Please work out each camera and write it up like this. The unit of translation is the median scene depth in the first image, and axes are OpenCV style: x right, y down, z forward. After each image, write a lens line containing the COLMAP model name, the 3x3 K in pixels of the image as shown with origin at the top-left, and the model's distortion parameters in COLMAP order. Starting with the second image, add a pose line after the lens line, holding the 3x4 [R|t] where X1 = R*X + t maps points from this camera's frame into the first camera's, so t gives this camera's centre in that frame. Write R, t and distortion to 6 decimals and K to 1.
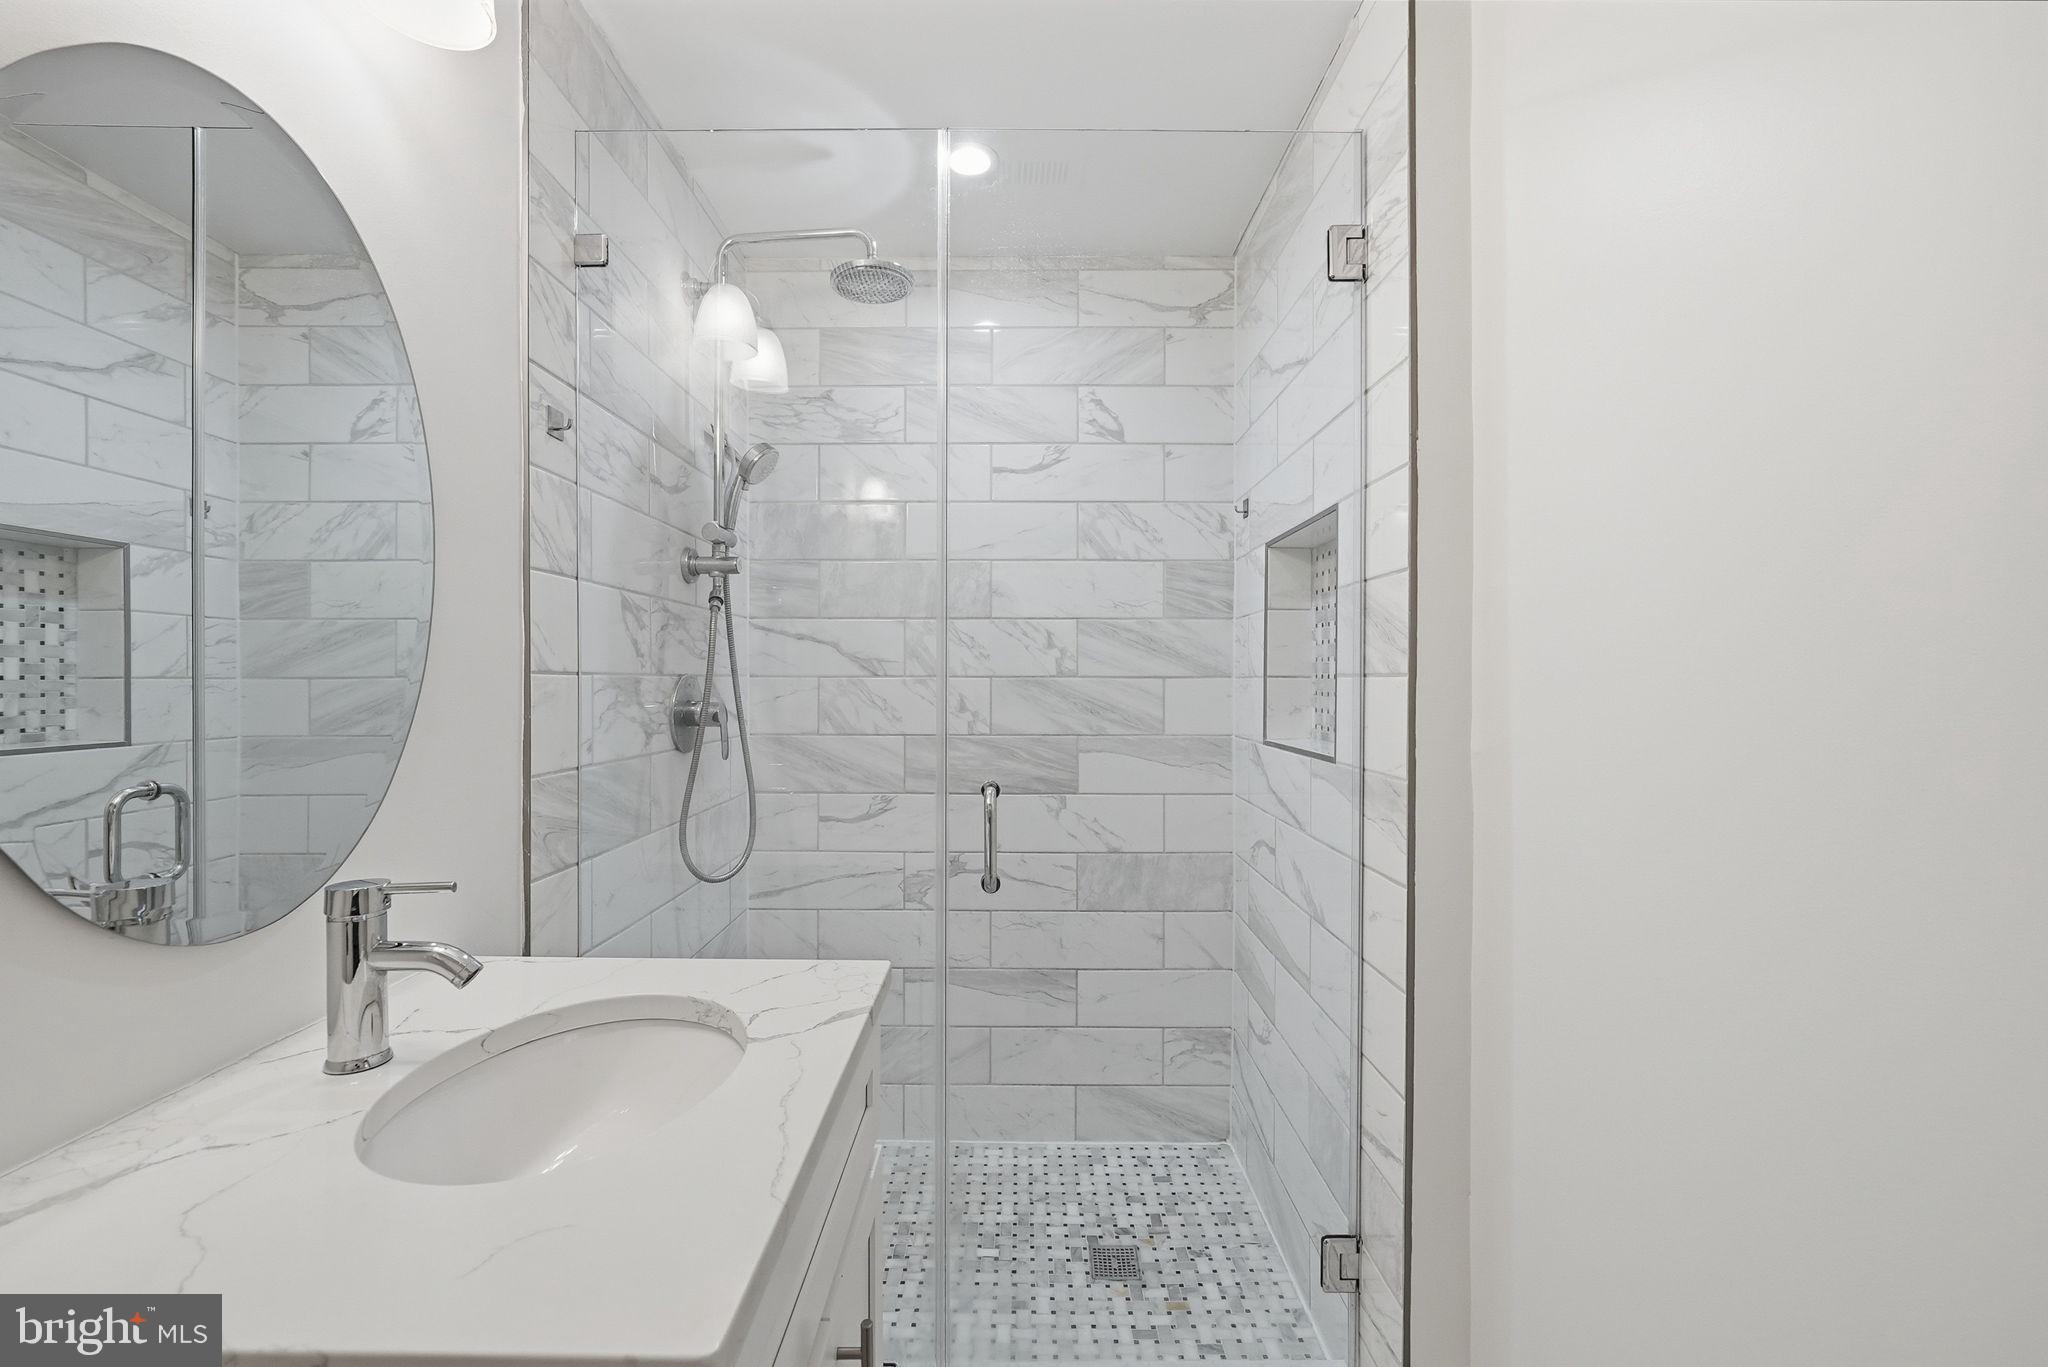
lens RADIAL K [[838.0, 0, 1019.2], [0, 838.0, 686.0], [0, 0, 1]] dist [-0.013865, 0.000975]
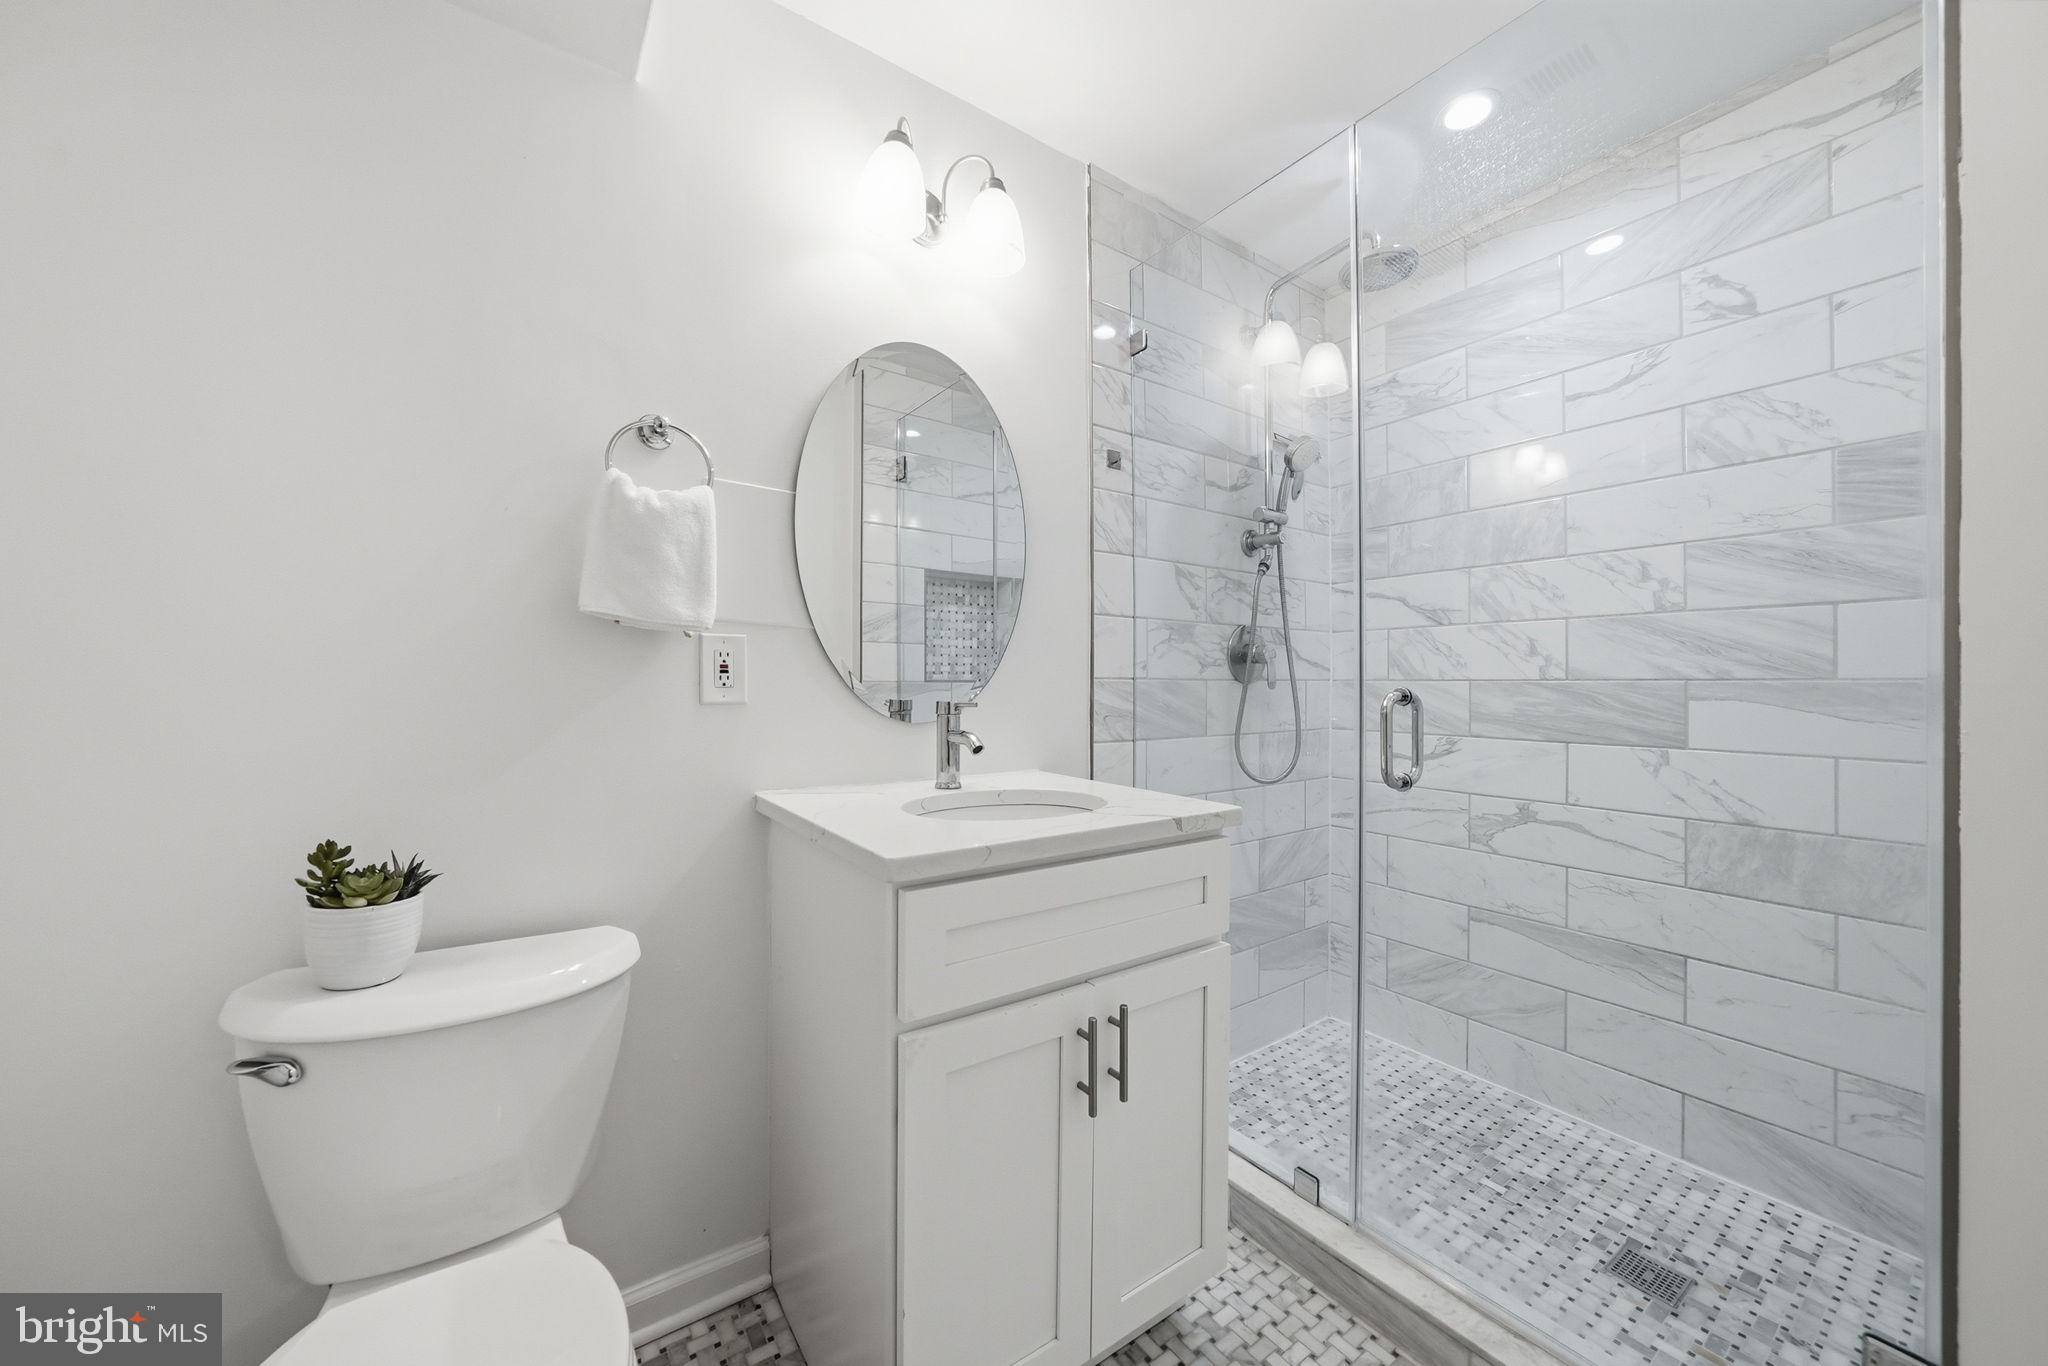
lens RADIAL K [[711.3, 0, 1010.1], [0, 711.3, 679.6], [0, 0, 1]] dist [-0.027645, 0.004163]
pose [[0.572794, 0.000178, -0.819699, 0.281559], [-0.005119, 0.999981, -0.003361, 0.071375], [0.819683, 0.006121, 0.572784, 0.039935]]
